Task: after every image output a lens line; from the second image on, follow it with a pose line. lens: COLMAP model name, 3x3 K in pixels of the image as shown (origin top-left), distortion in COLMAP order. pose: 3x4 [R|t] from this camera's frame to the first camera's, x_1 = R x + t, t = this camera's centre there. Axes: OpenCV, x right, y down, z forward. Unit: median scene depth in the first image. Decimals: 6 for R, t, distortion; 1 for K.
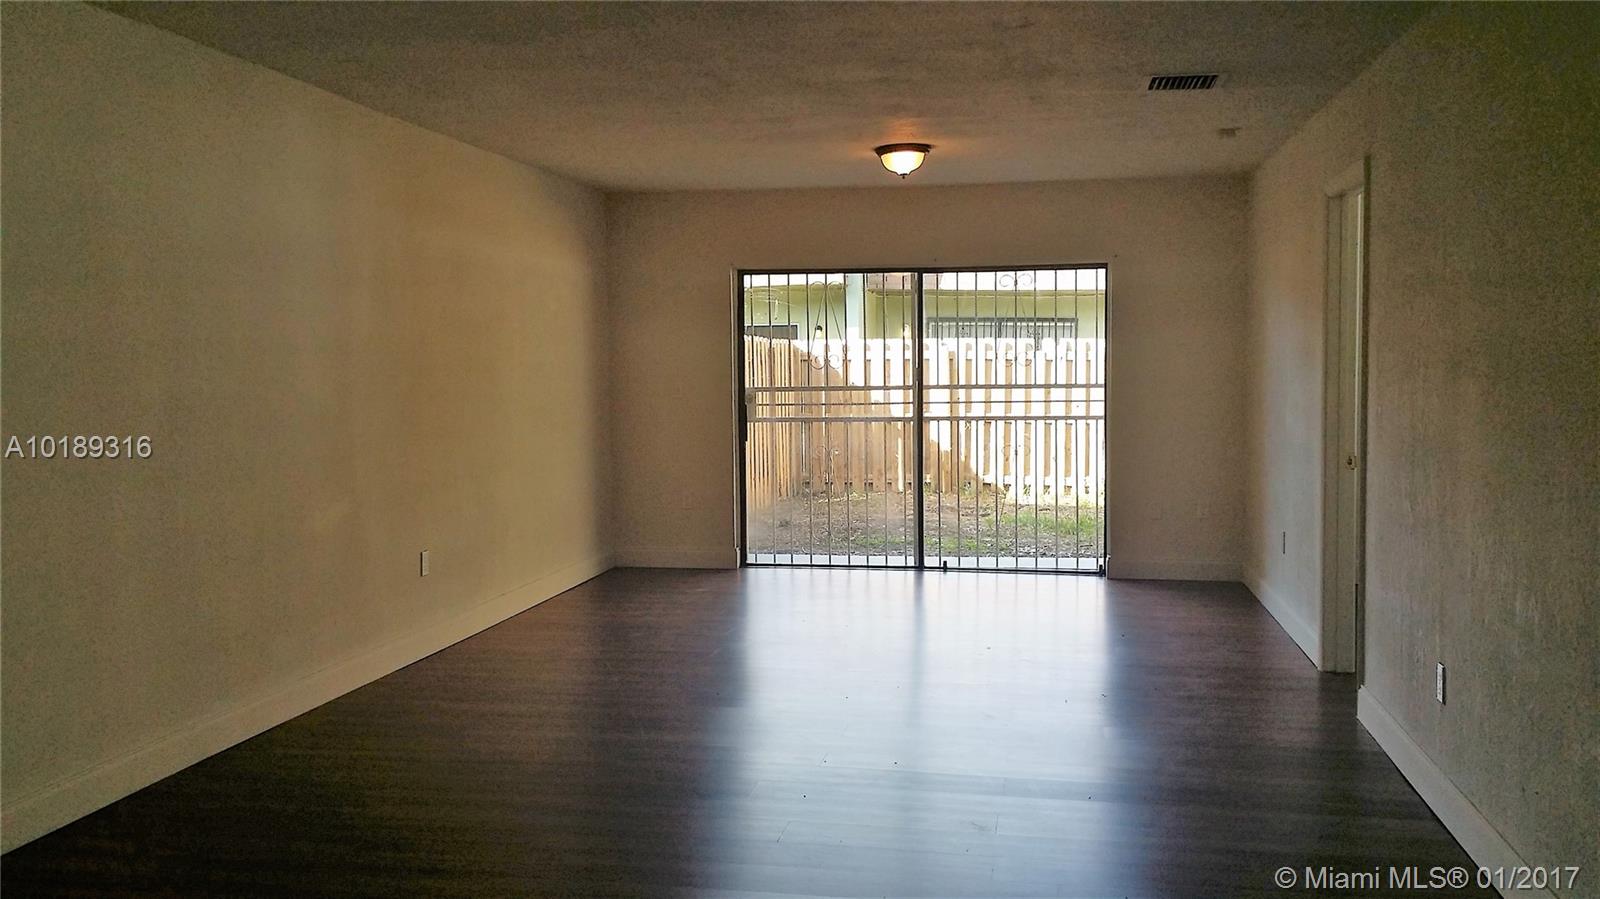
lens RADIAL K [[1500.6, 0, 797.2], [0, 1500.6, 452.4], [0, 0, 1]] dist [0.085400, 0.000000]
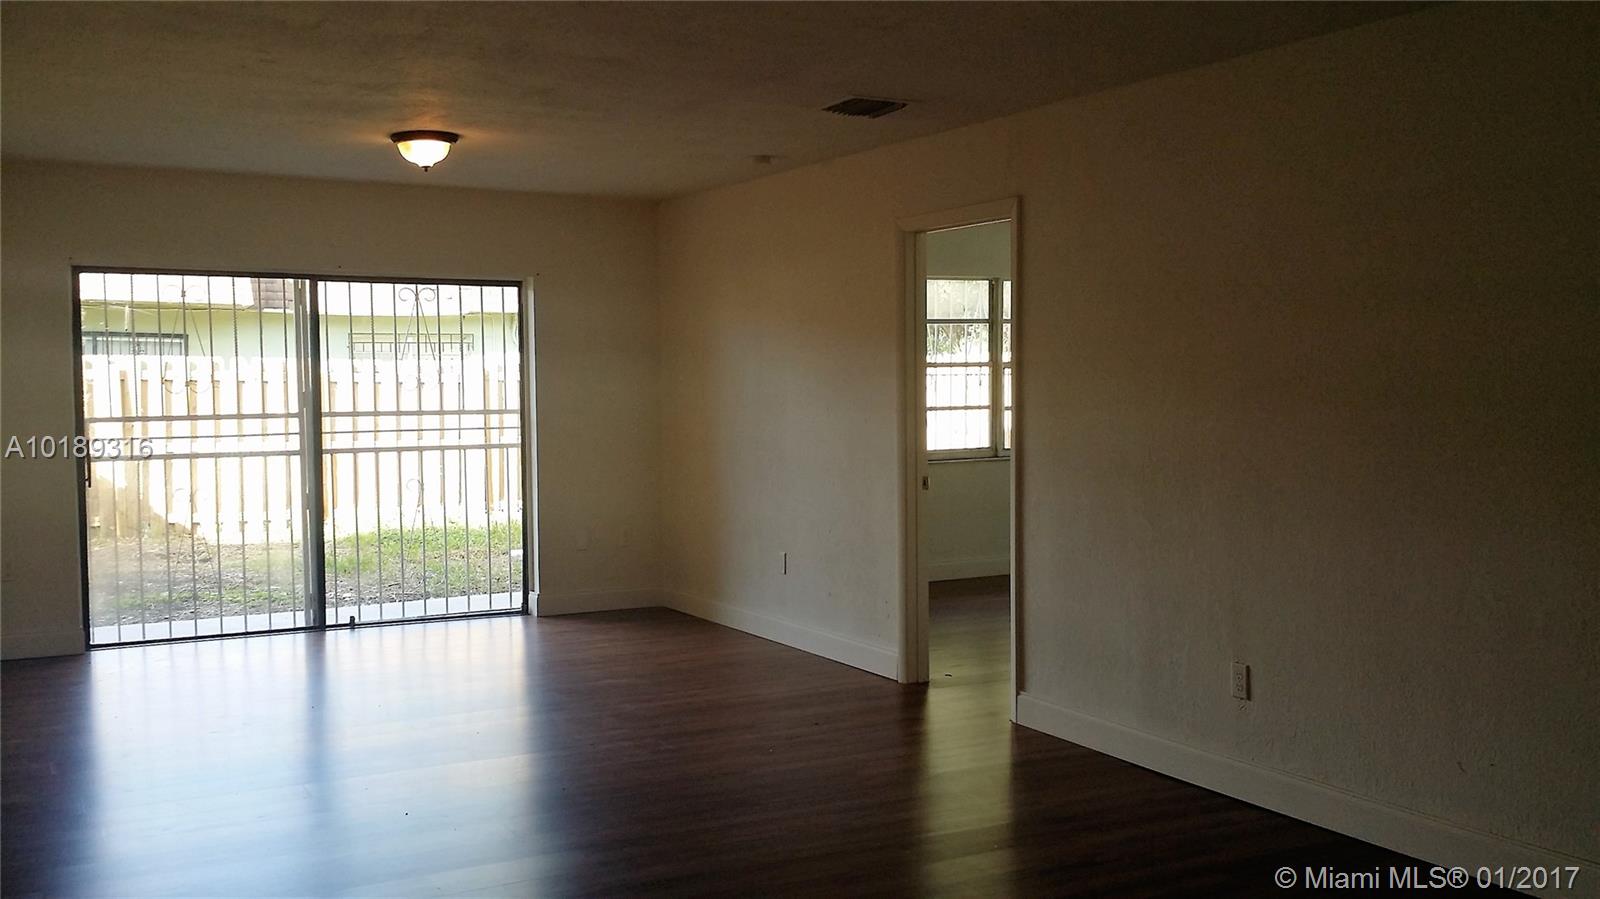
lens RADIAL K [[1500.6, 0, 800.1], [0, 1500.6, 446.0], [0, 0, 1]] dist [0.085400, 0.000000]
pose [[0.796475, -0.024095, 0.604191, -0.217079], [0.034867, 0.999373, -0.006108, -0.010842], [-0.603665, 0.025931, 0.796816, 0.149181]]
